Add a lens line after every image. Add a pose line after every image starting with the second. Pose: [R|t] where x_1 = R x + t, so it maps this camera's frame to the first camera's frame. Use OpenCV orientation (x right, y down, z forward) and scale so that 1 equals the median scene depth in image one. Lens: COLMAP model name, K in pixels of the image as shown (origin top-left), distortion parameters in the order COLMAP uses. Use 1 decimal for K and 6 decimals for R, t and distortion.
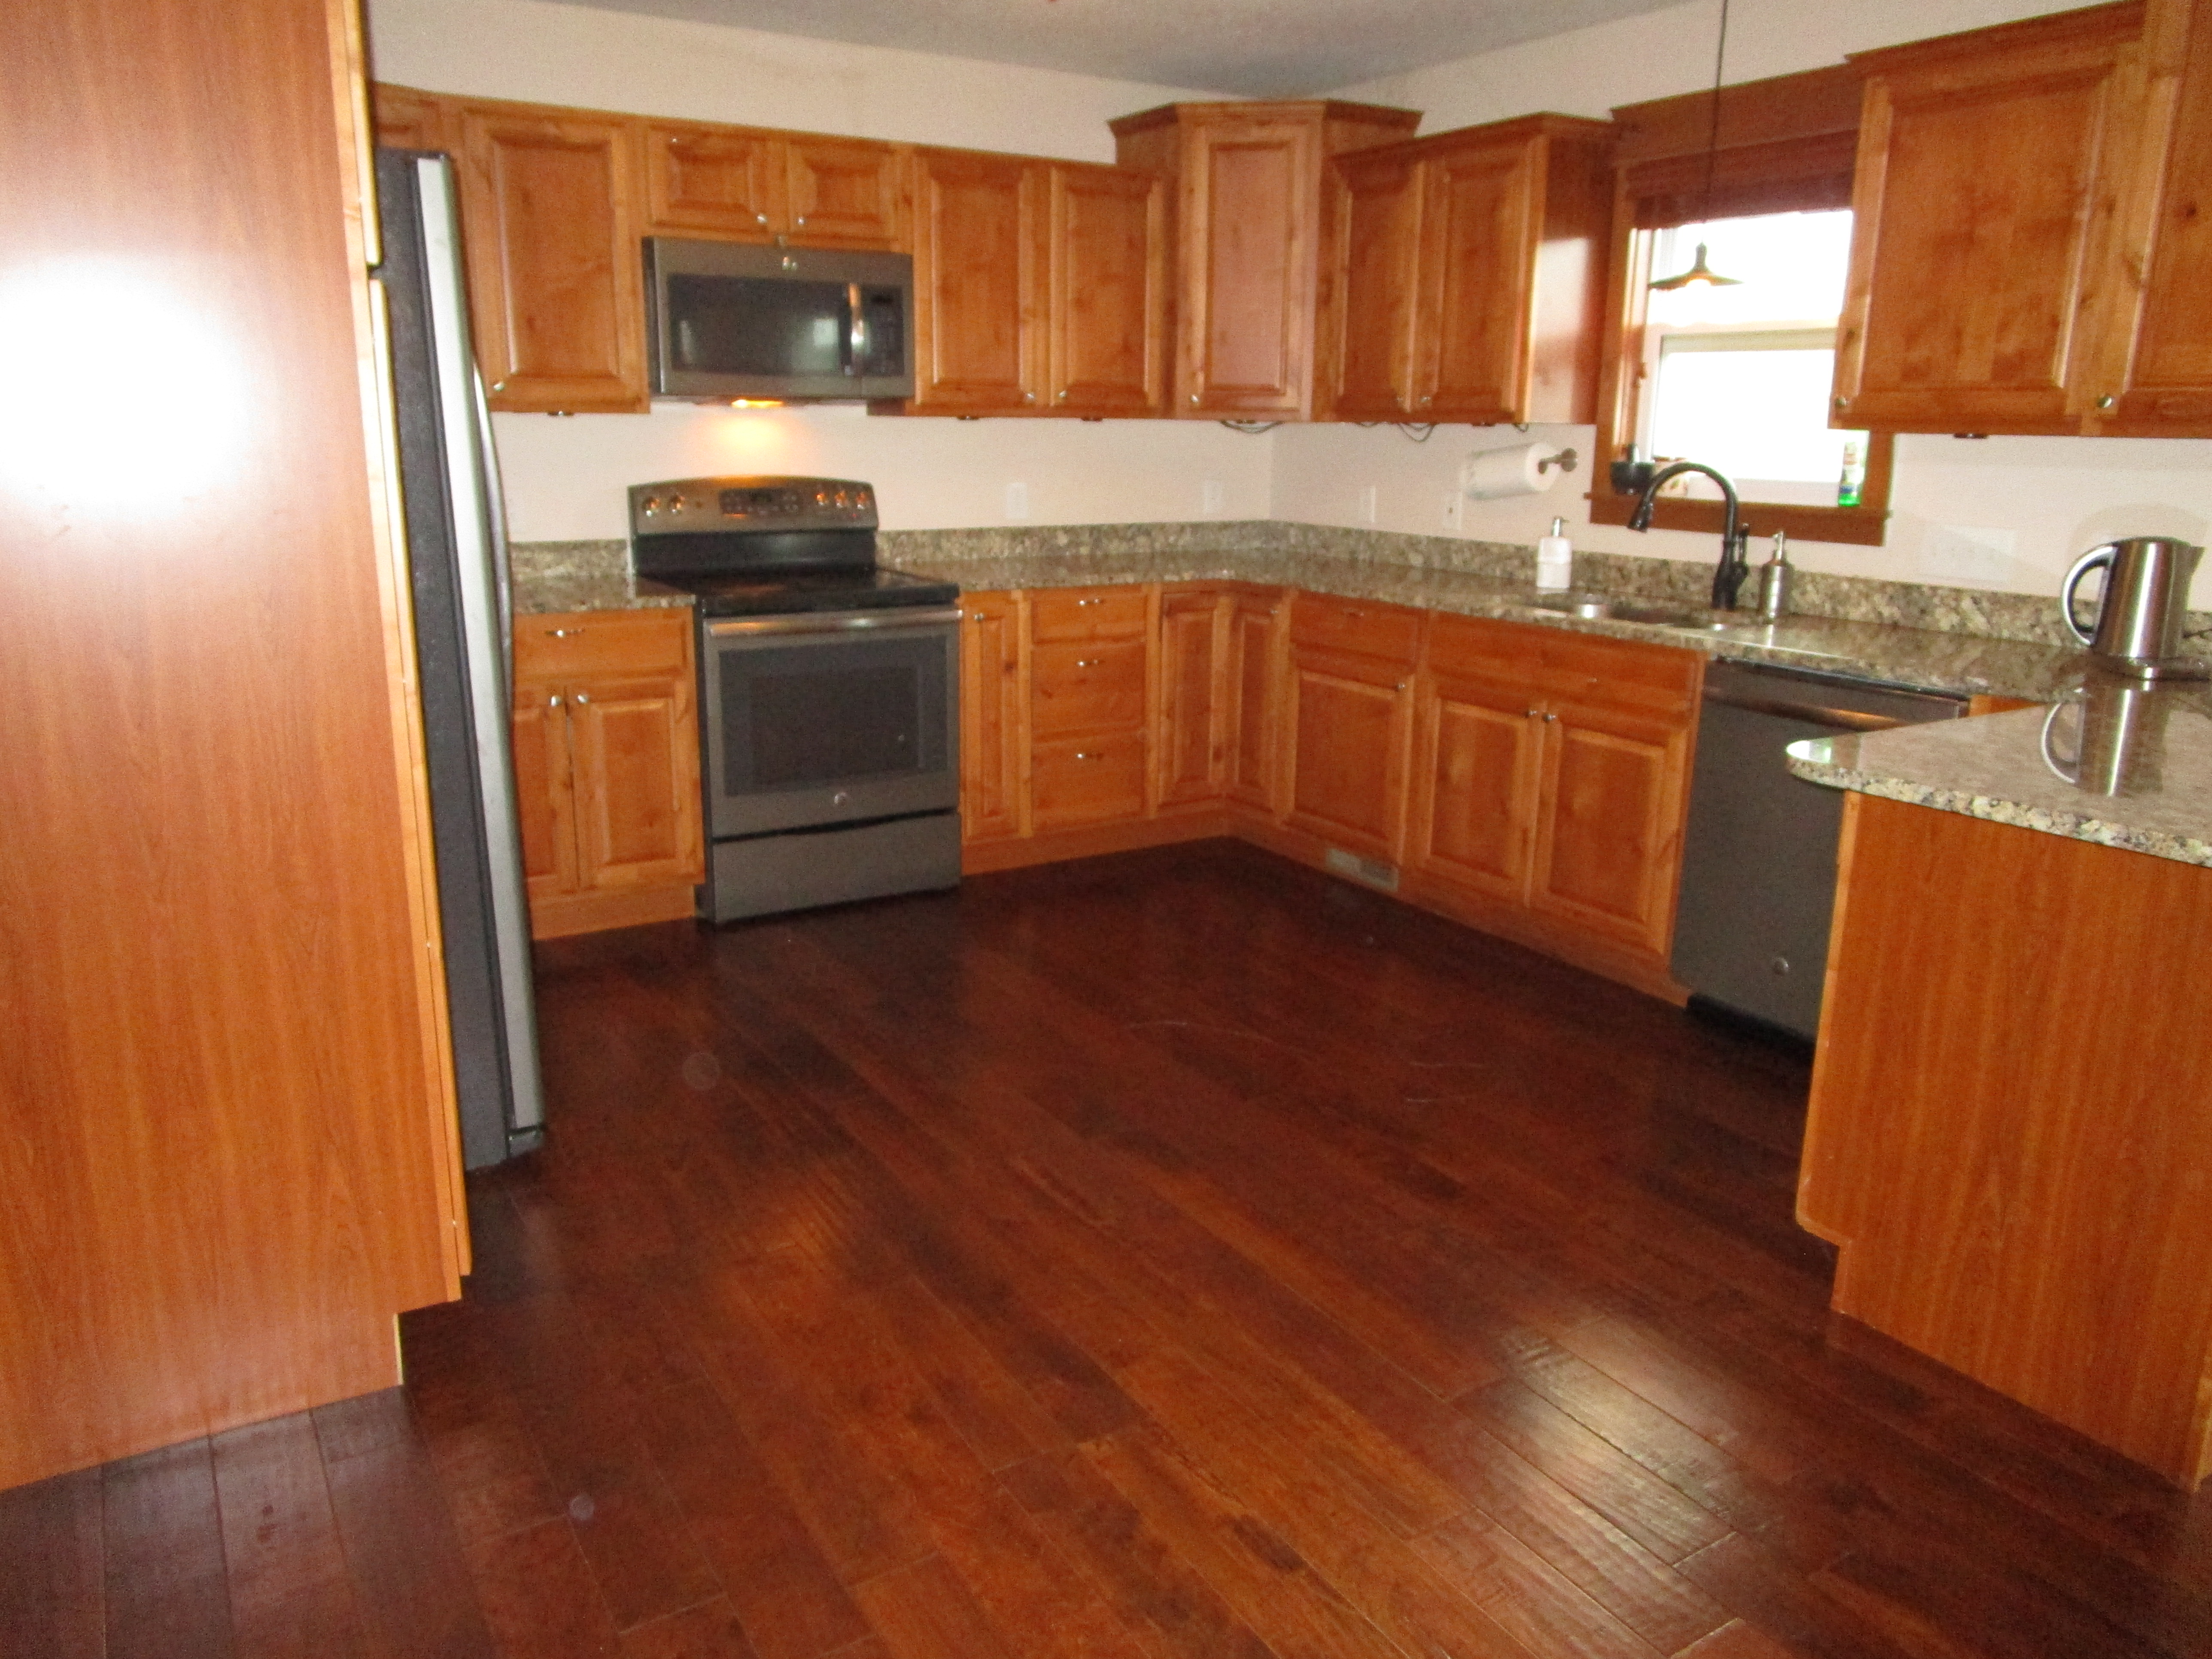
lens RADIAL K [[1601.2, 0, 1085.3], [0, 1601.2, 826.7], [0, 0, 1]] dist [-0.014697, 0.010233]
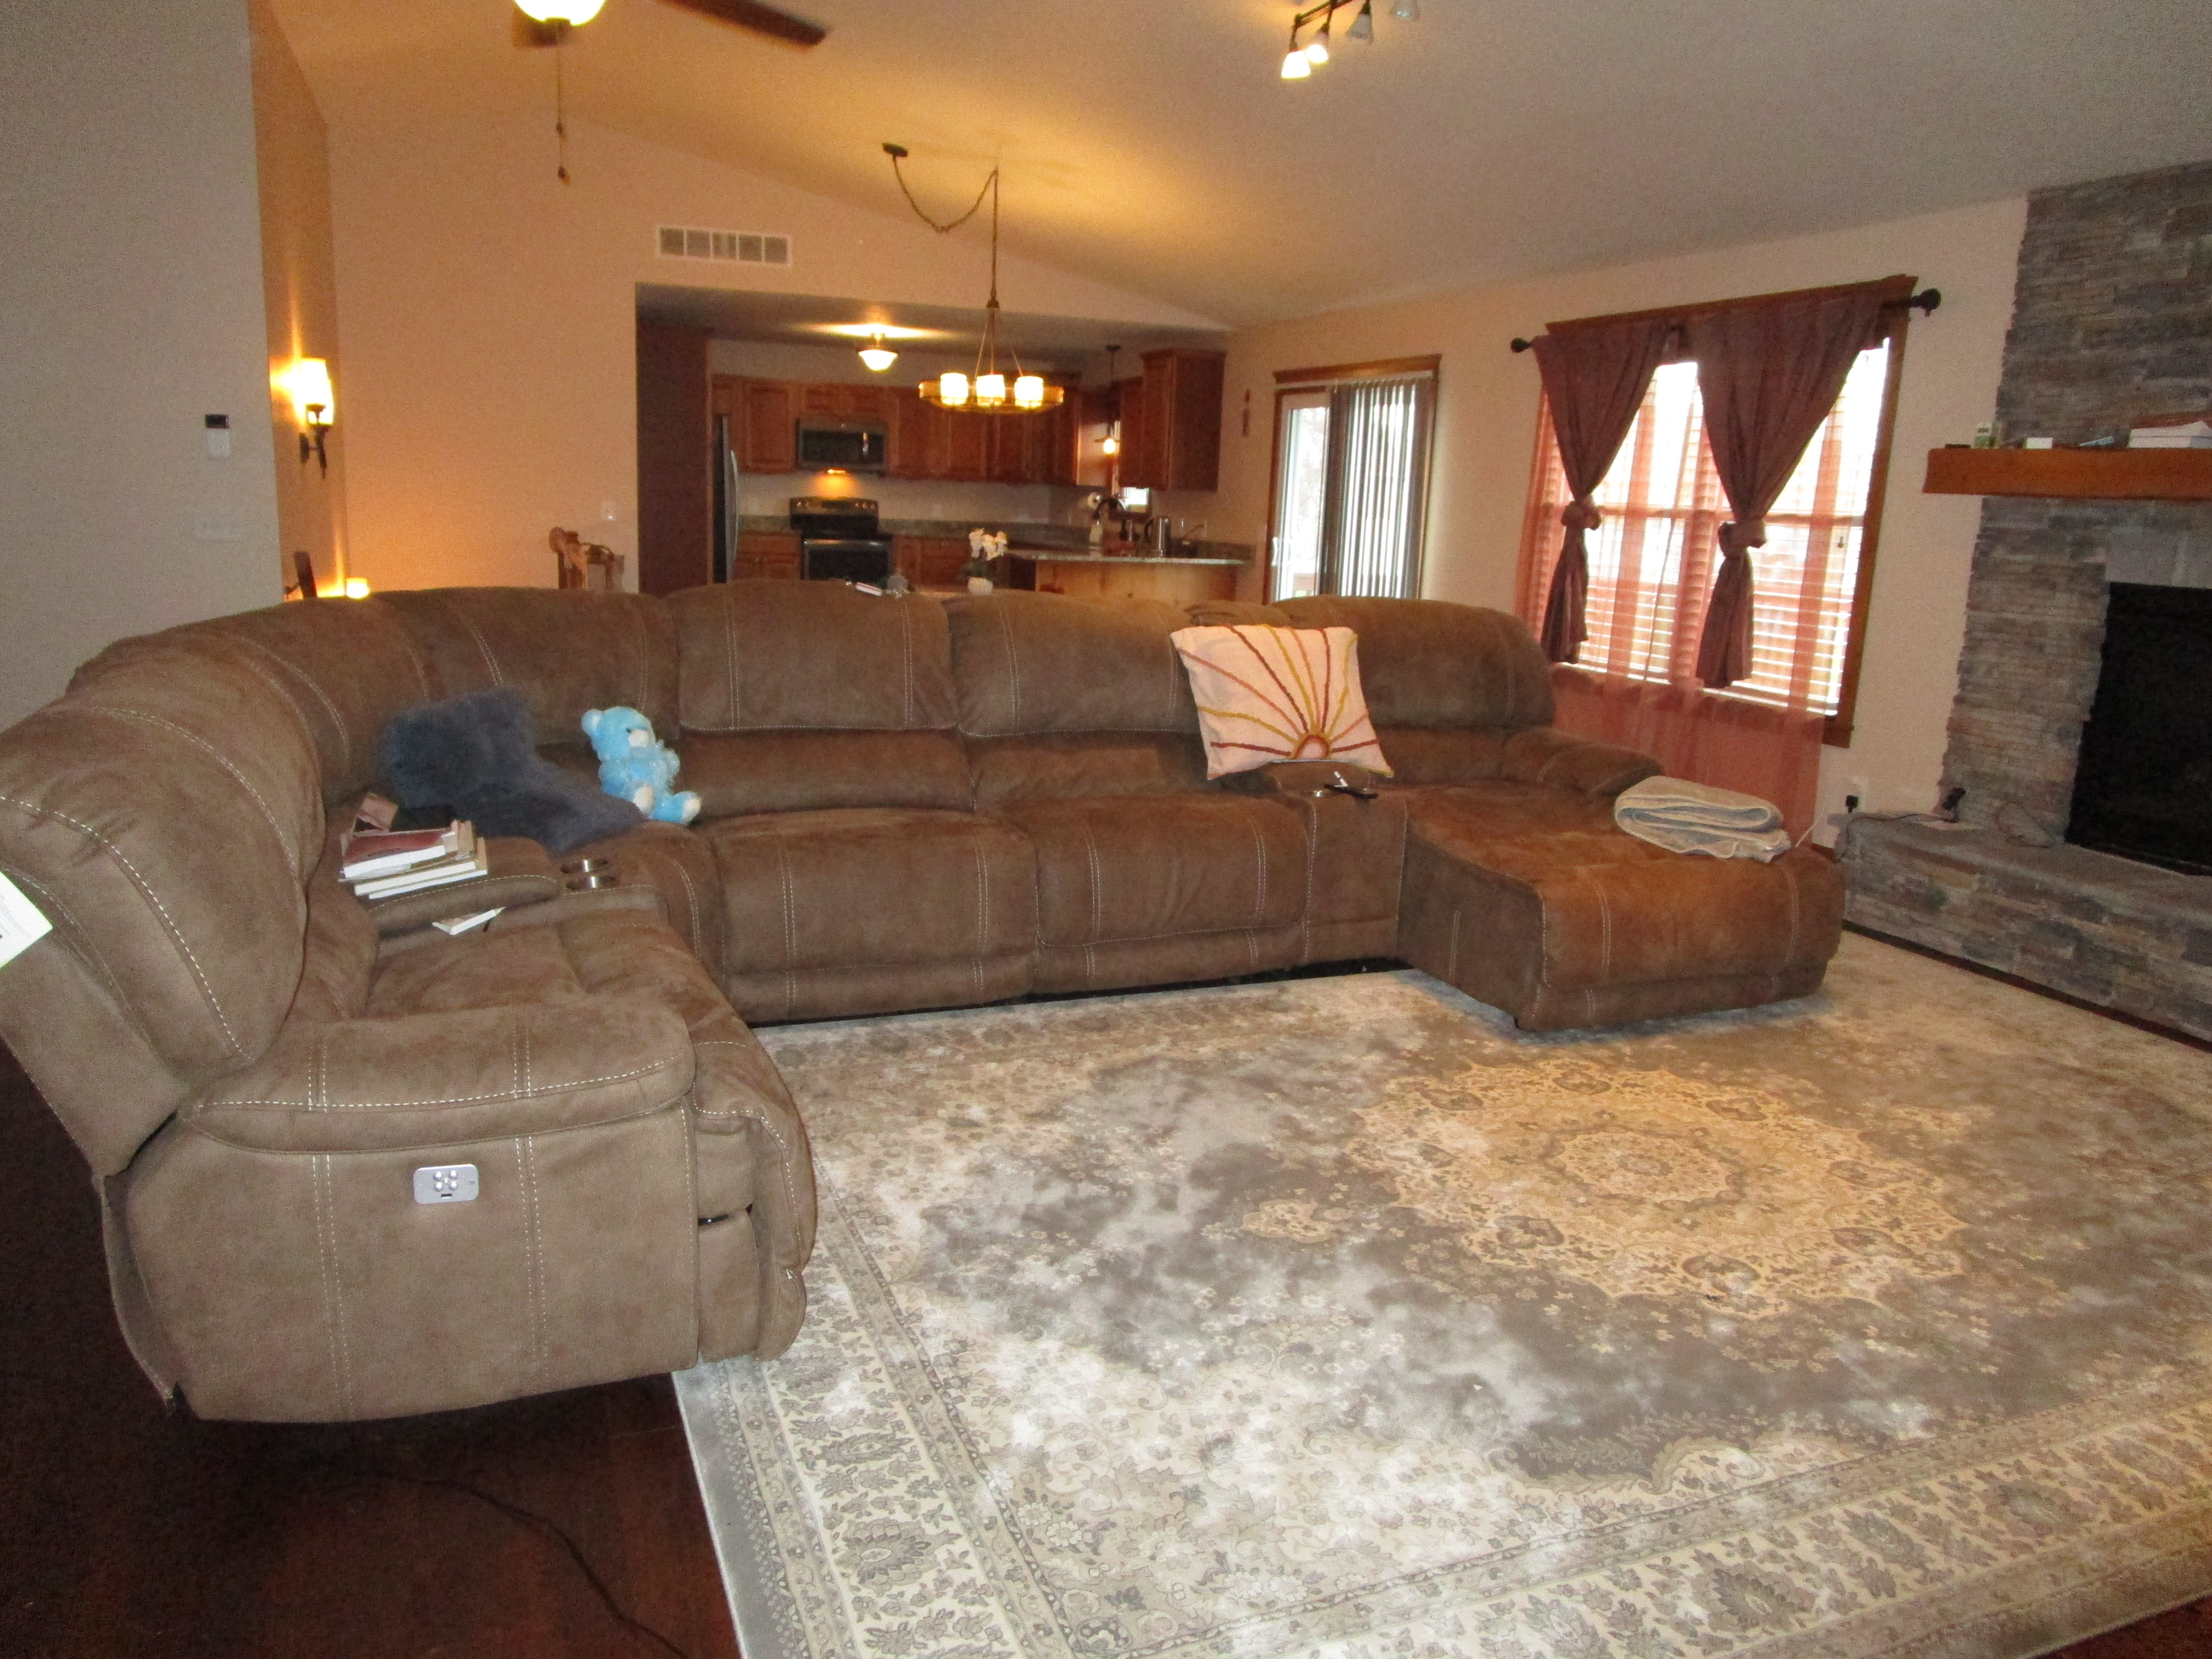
lens RADIAL K [[1601.2, 0, 1107.8], [0, 1601.2, 824.8], [0, 0, 1]] dist [-0.014697, 0.010233]
pose [[0.984505, 0.062868, -0.163699, 0.819451], [-0.070711, 0.996590, -0.042531, 0.476235], [0.160467, 0.053448, 0.985593, -1.801379]]
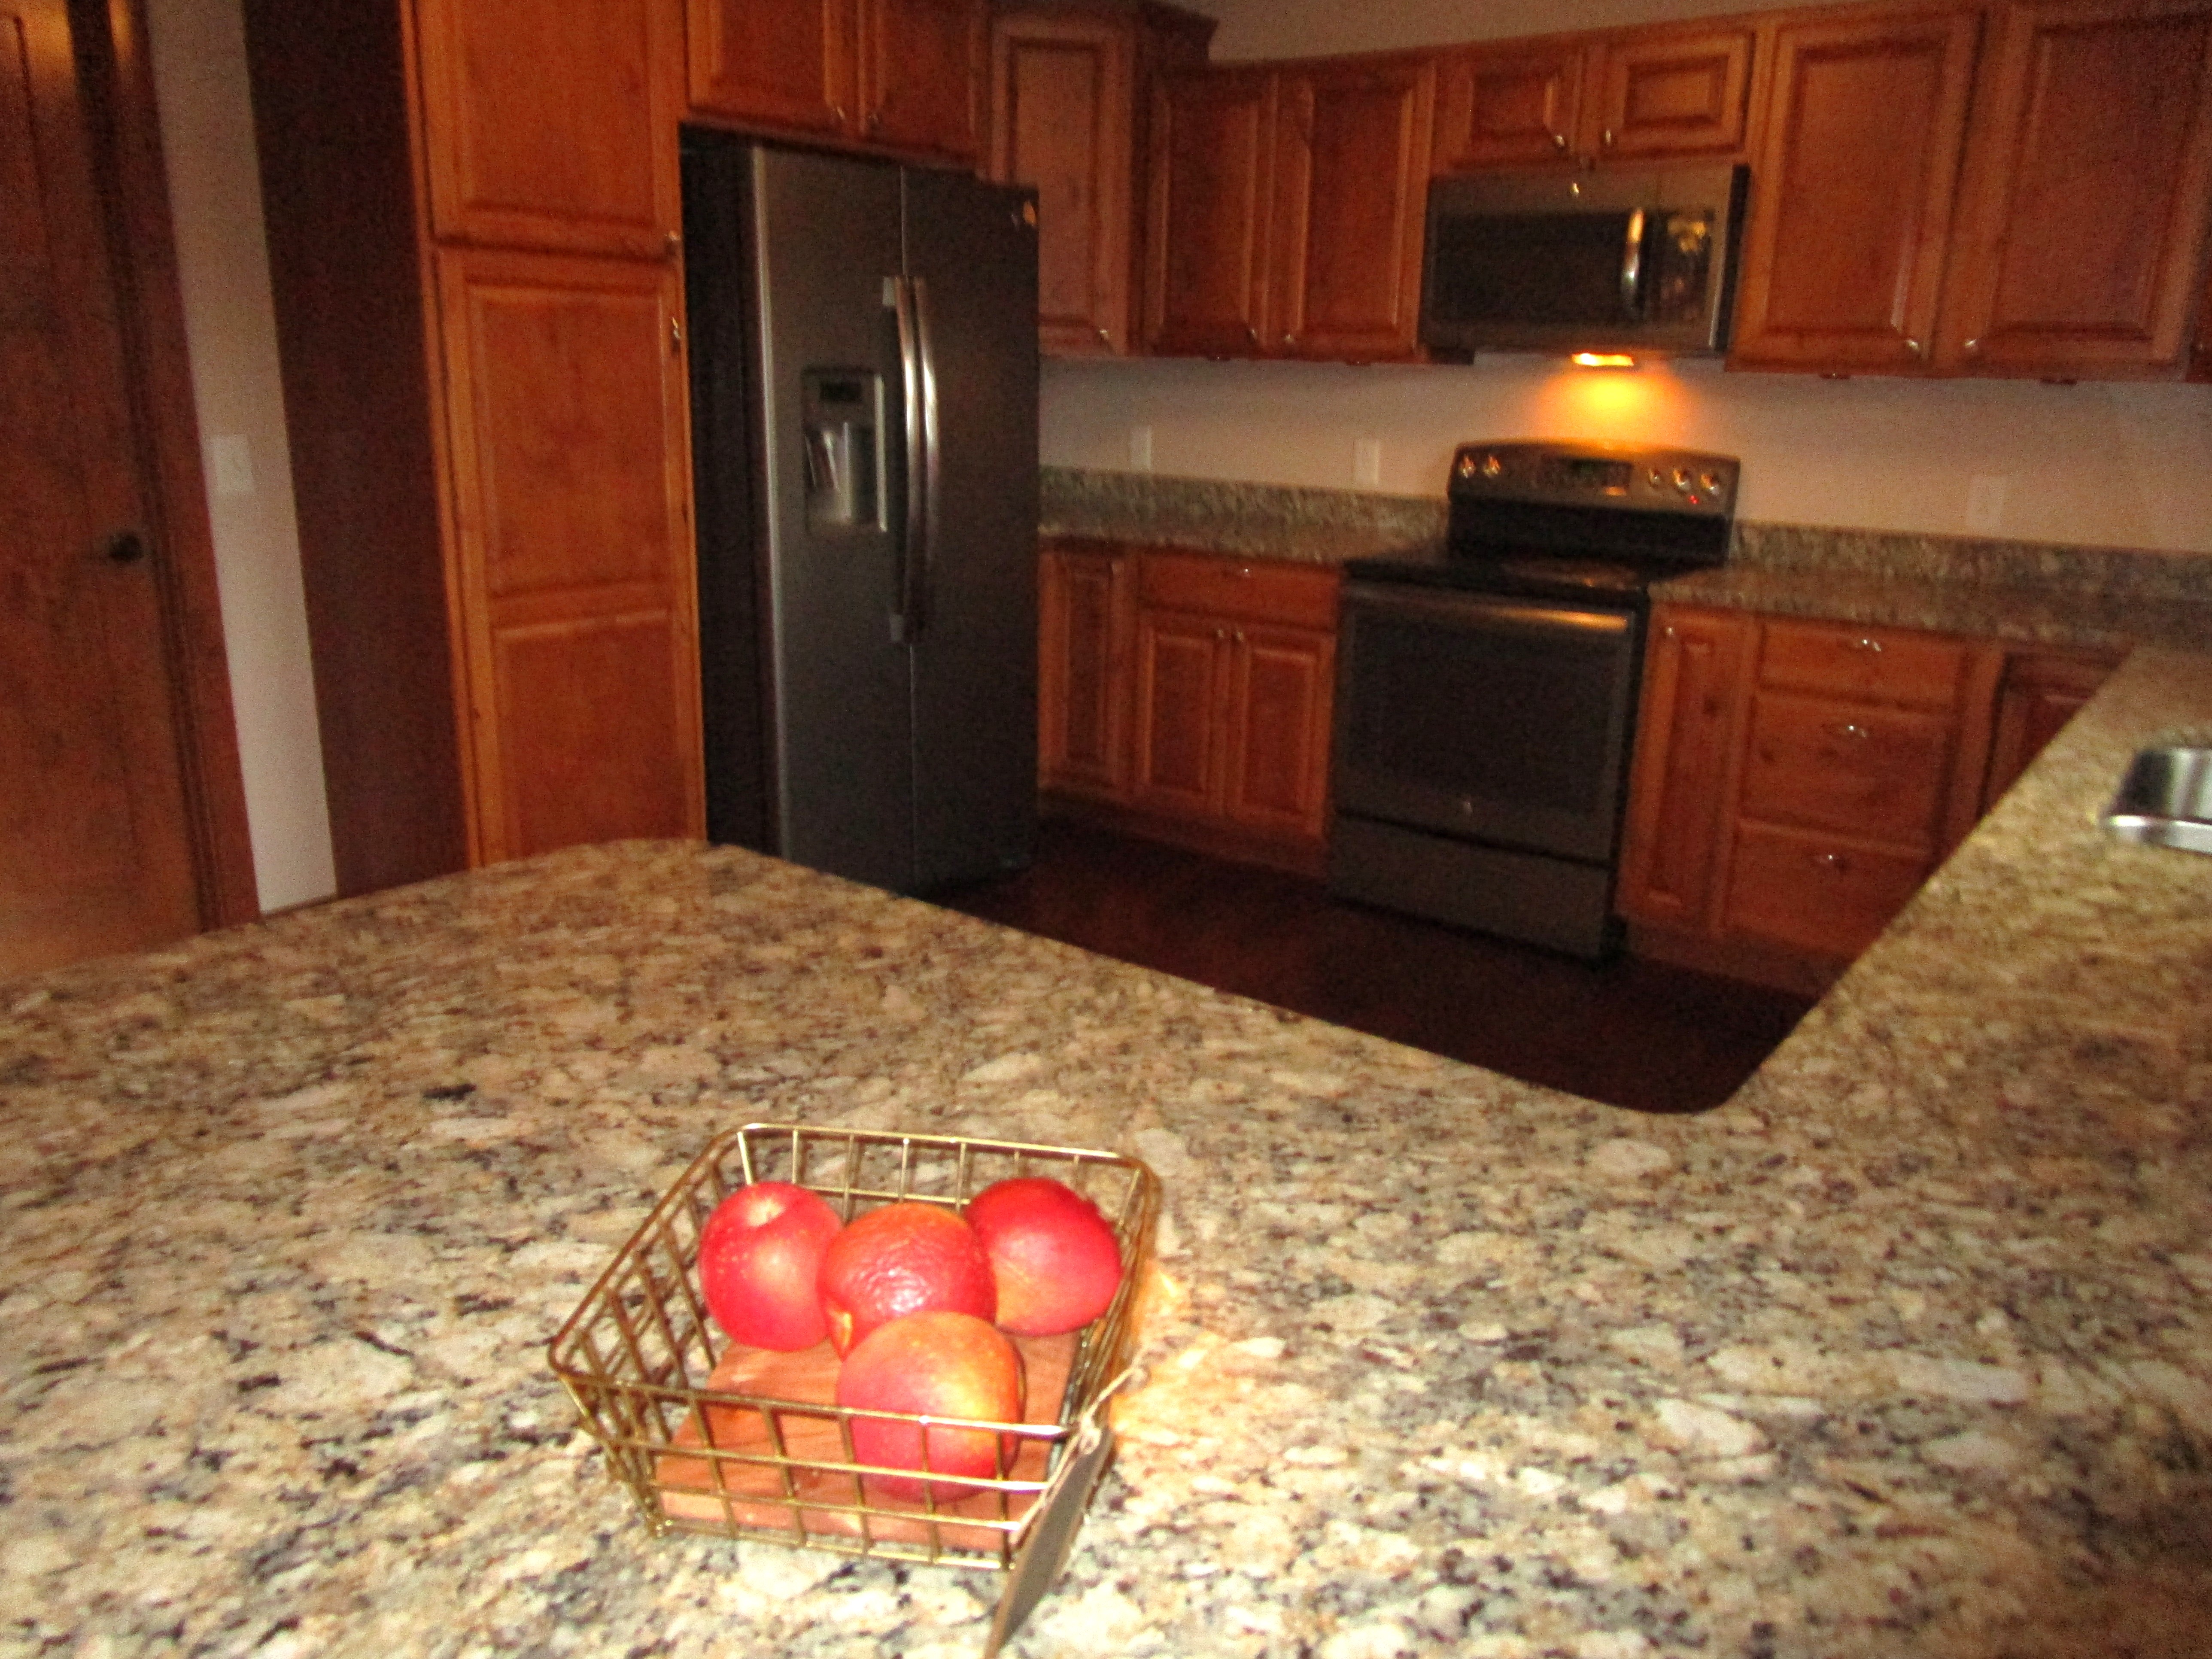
lens RADIAL K [[1601.2, 0, 1106.3], [0, 1601.2, 832.2], [0, 0, 1]] dist [-0.014697, 0.010233]
pose [[0.380819, 0.263292, -0.886371, 0.543845], [-0.247934, 0.952575, 0.176435, -0.108634], [0.890789, 0.152572, 0.428038, 0.440876]]
